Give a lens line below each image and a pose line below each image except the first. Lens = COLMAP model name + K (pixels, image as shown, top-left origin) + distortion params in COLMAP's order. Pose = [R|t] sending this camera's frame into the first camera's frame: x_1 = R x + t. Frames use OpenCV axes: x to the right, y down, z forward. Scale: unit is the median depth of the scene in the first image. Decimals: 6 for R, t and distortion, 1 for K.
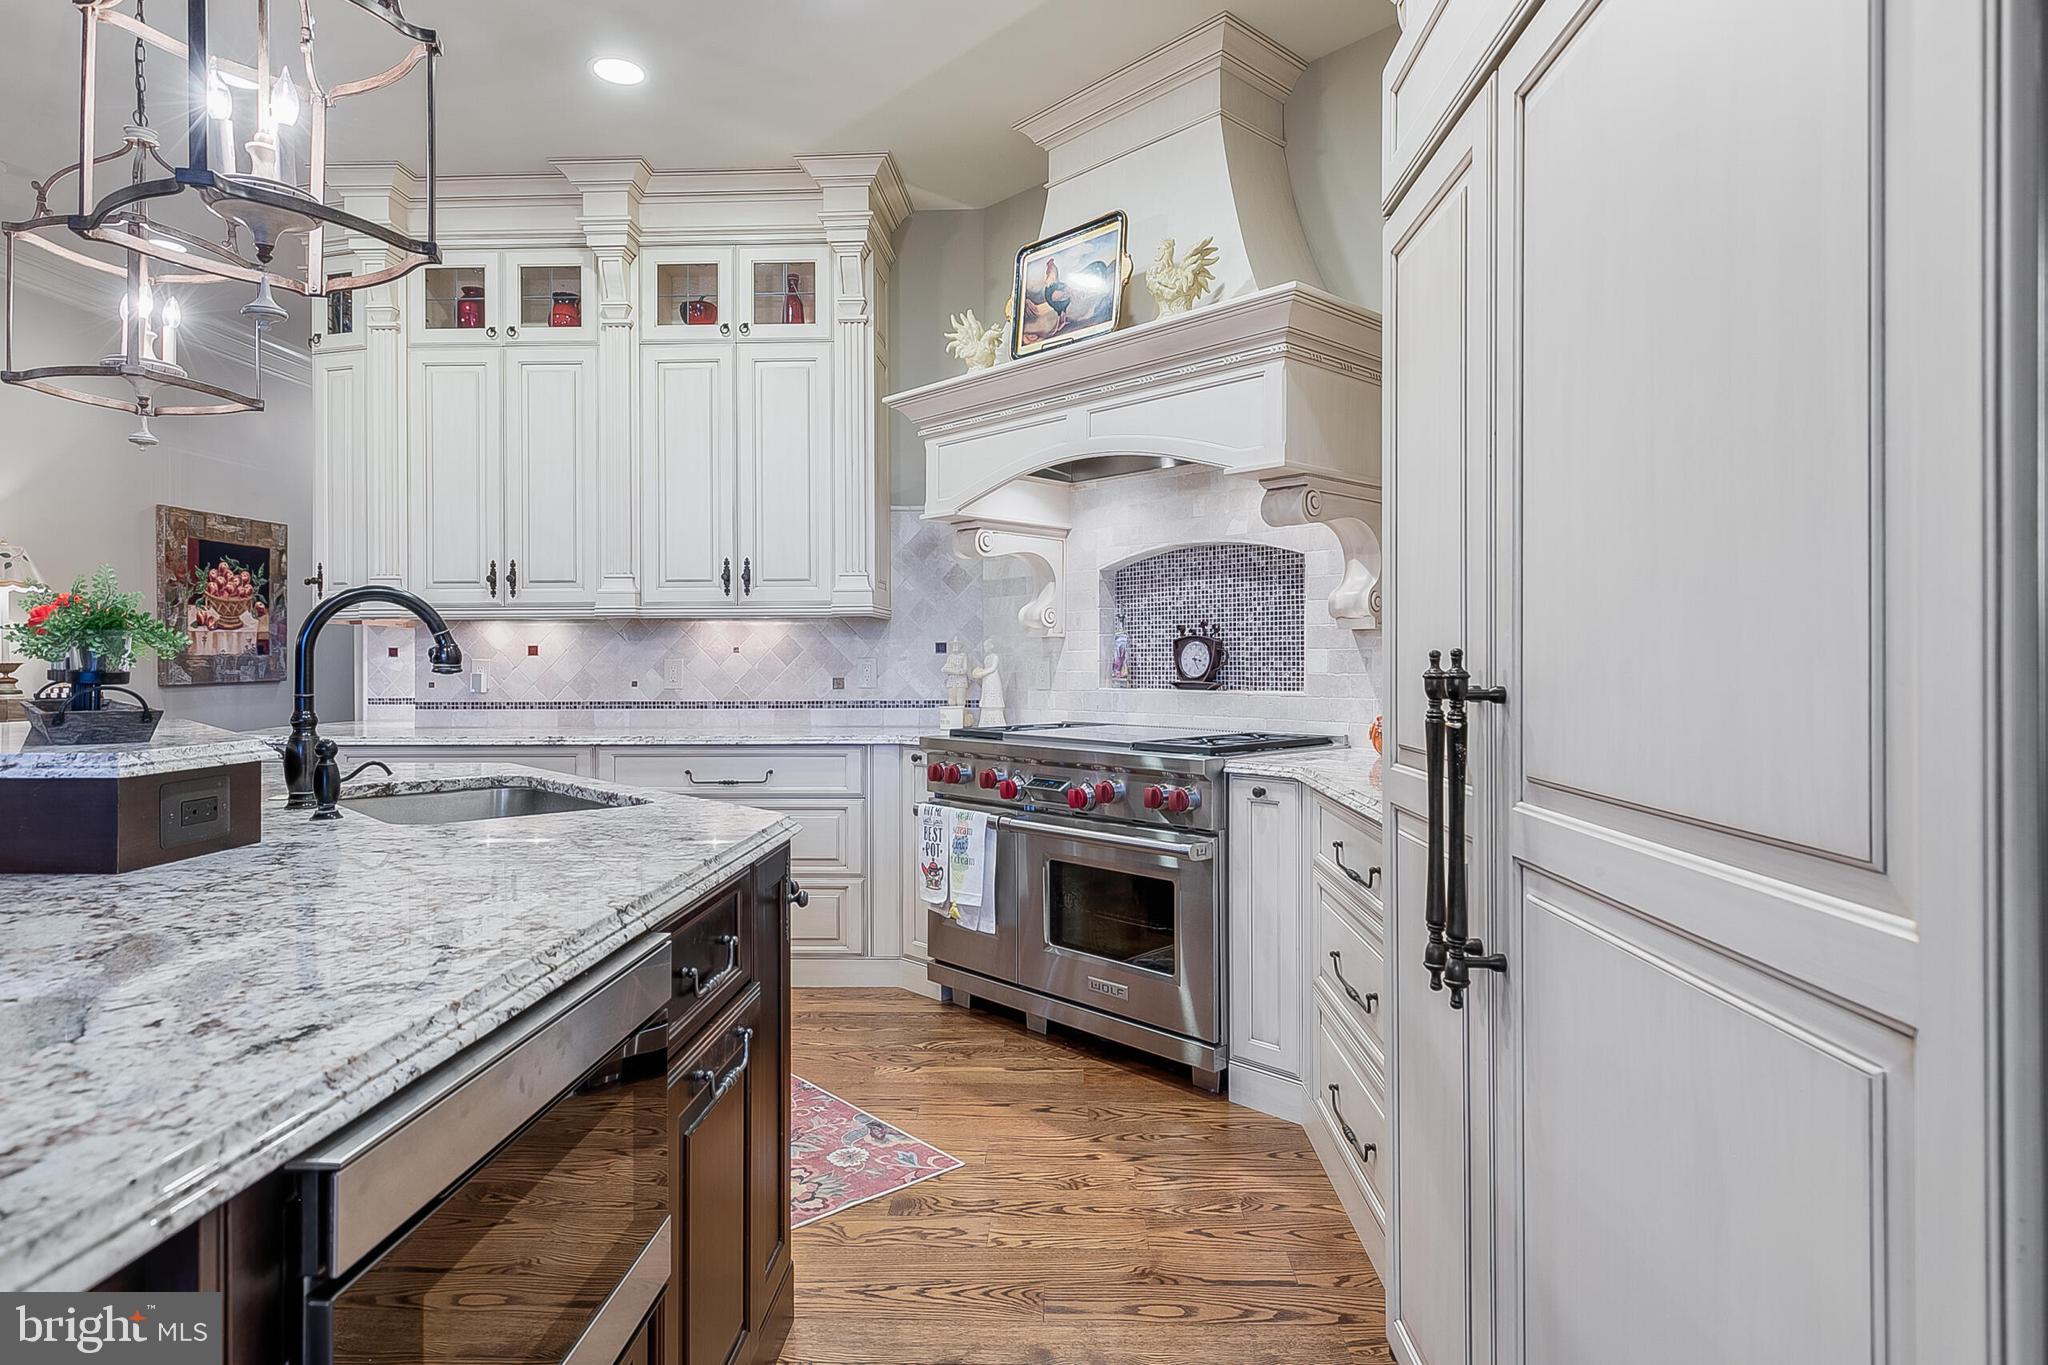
lens RADIAL K [[1142.0, 0, 1035.2], [0, 1142.0, 661.8], [0, 0, 1]] dist [0.002553, -0.000113]
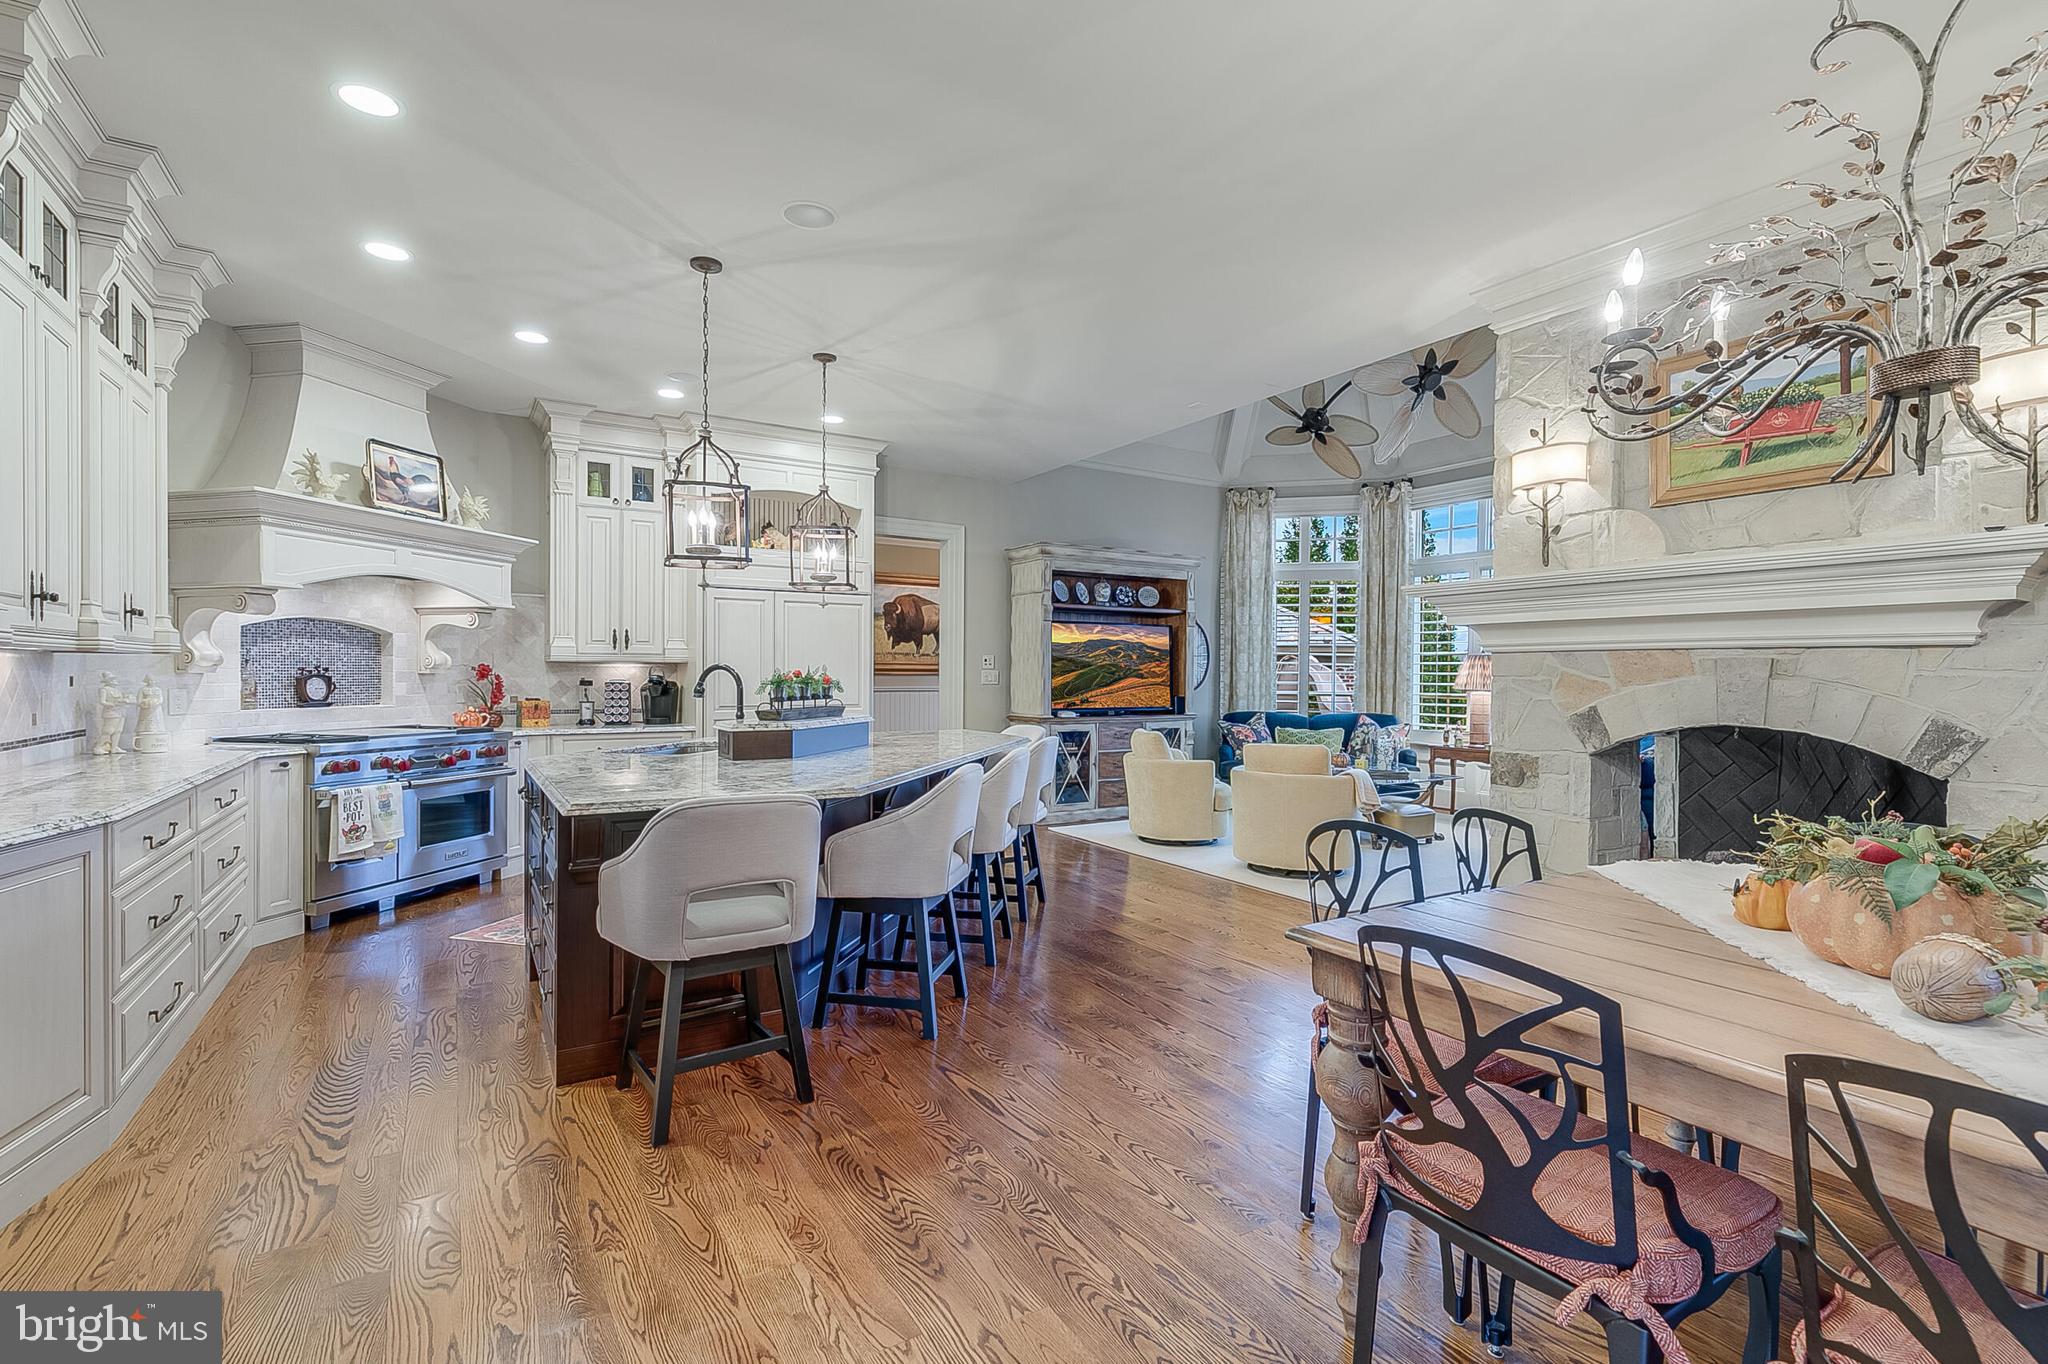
lens RADIAL K [[926.5, 0, 1030.6], [0, 926.5, 683.2], [0, 0, 1]] dist [0.002367, -0.000544]
pose [[-0.556923, -0.008026, 0.830525, -1.444150], [-0.003310, 0.999967, 0.007444, -0.022056], [-0.830558, 0.001397, -0.556931, 0.842695]]
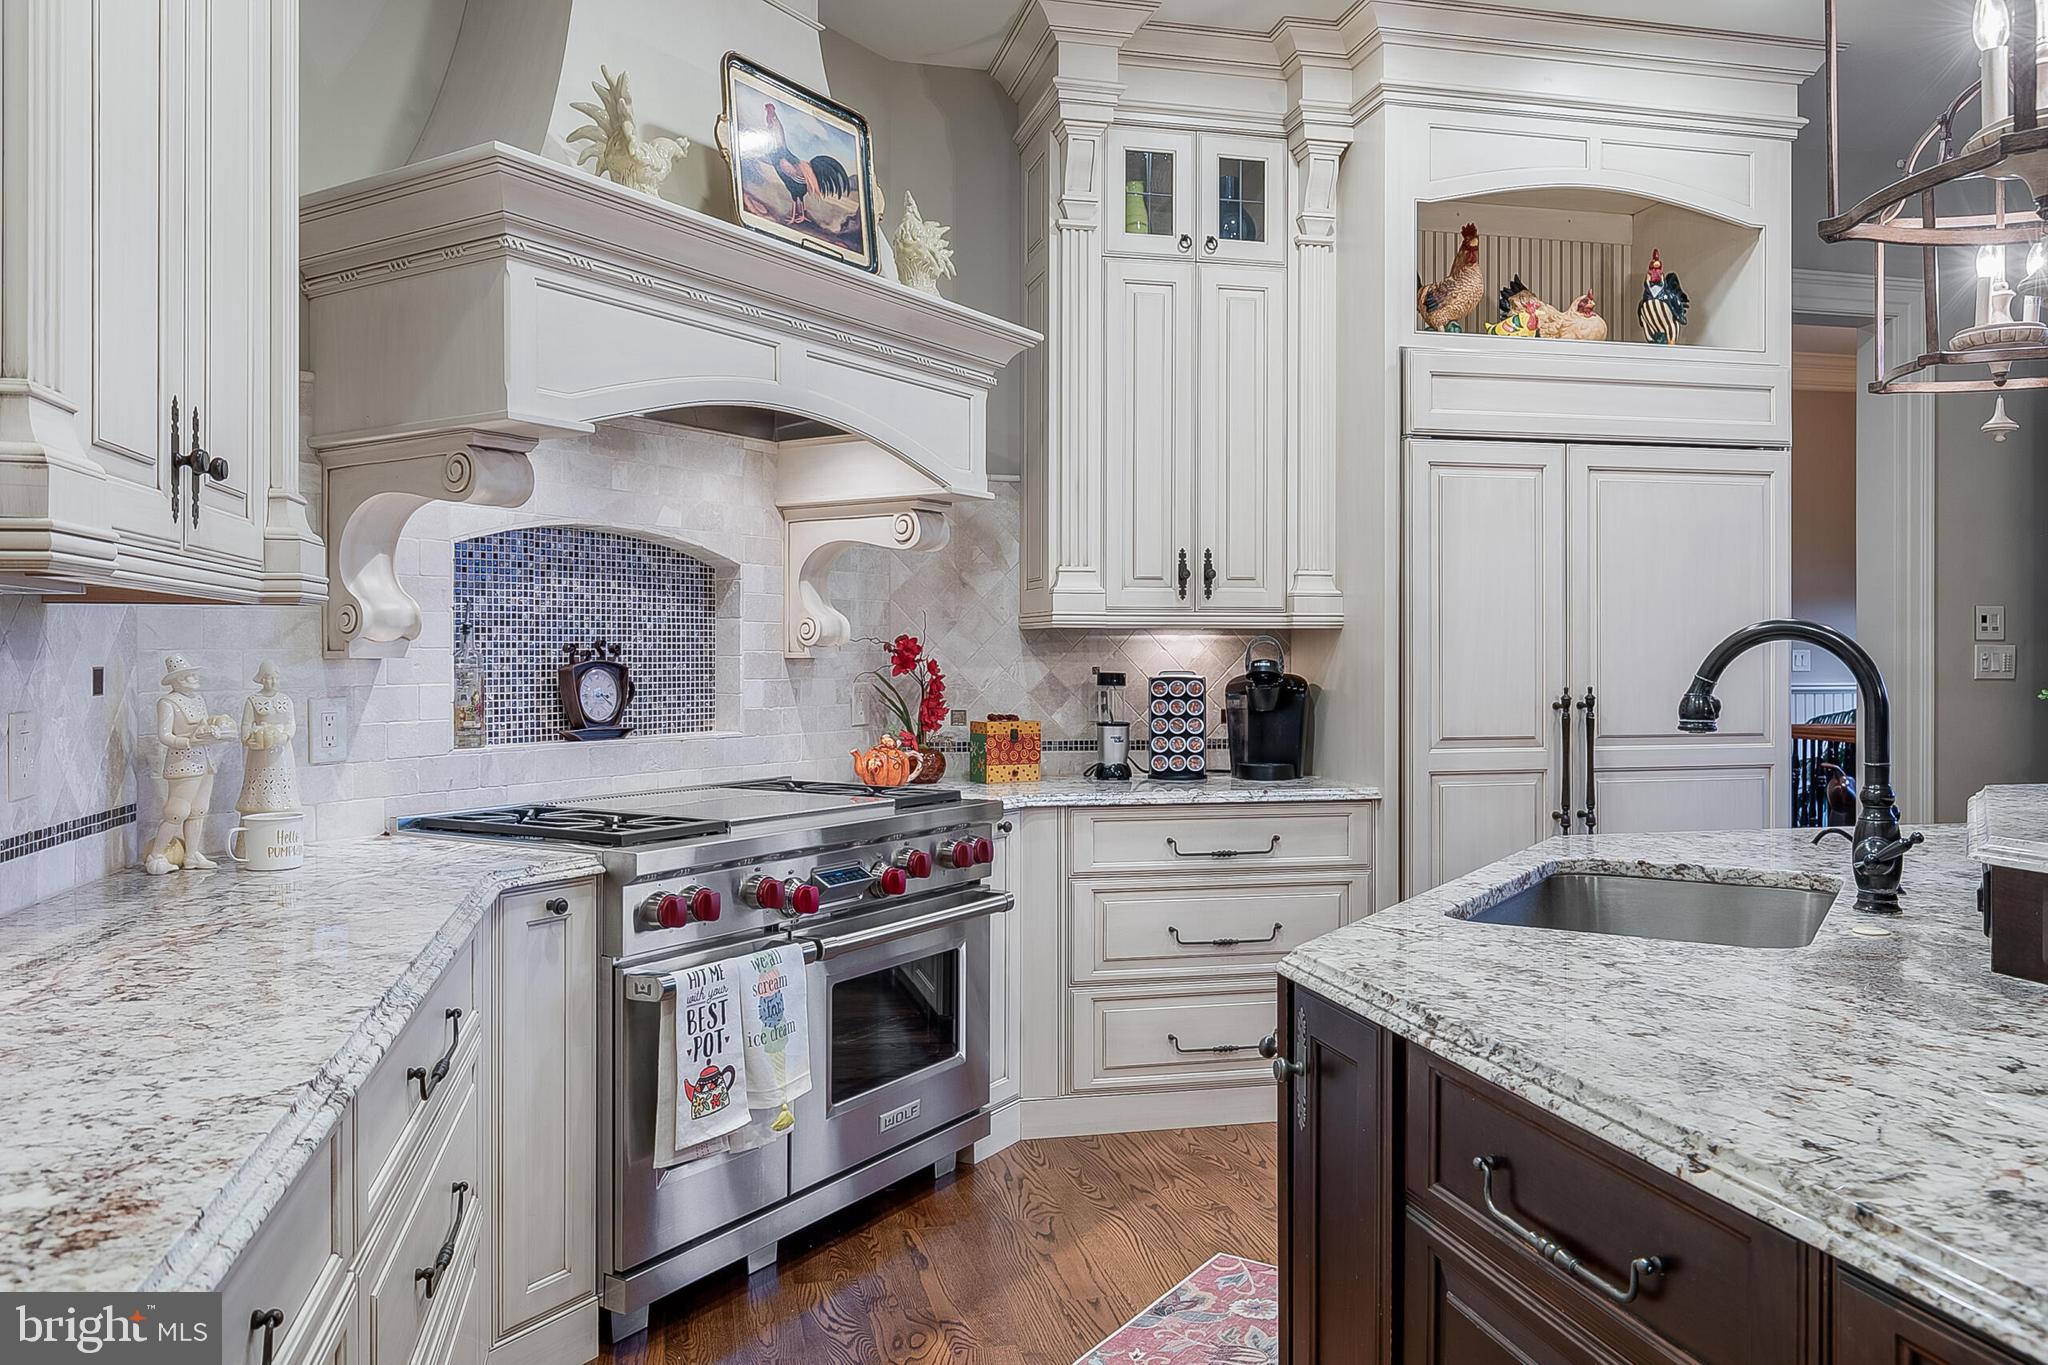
lens RADIAL K [[1513.4, 0, 1025.1], [0, 1513.4, 657.7], [0, 0, 1]] dist [0.004857, -0.000887]
pose [[-0.258796, 0.002764, 0.965928, -0.760394], [0.001365, 0.999996, -0.002496, -0.020847], [-0.965931, 0.000673, -0.258799, 0.934864]]
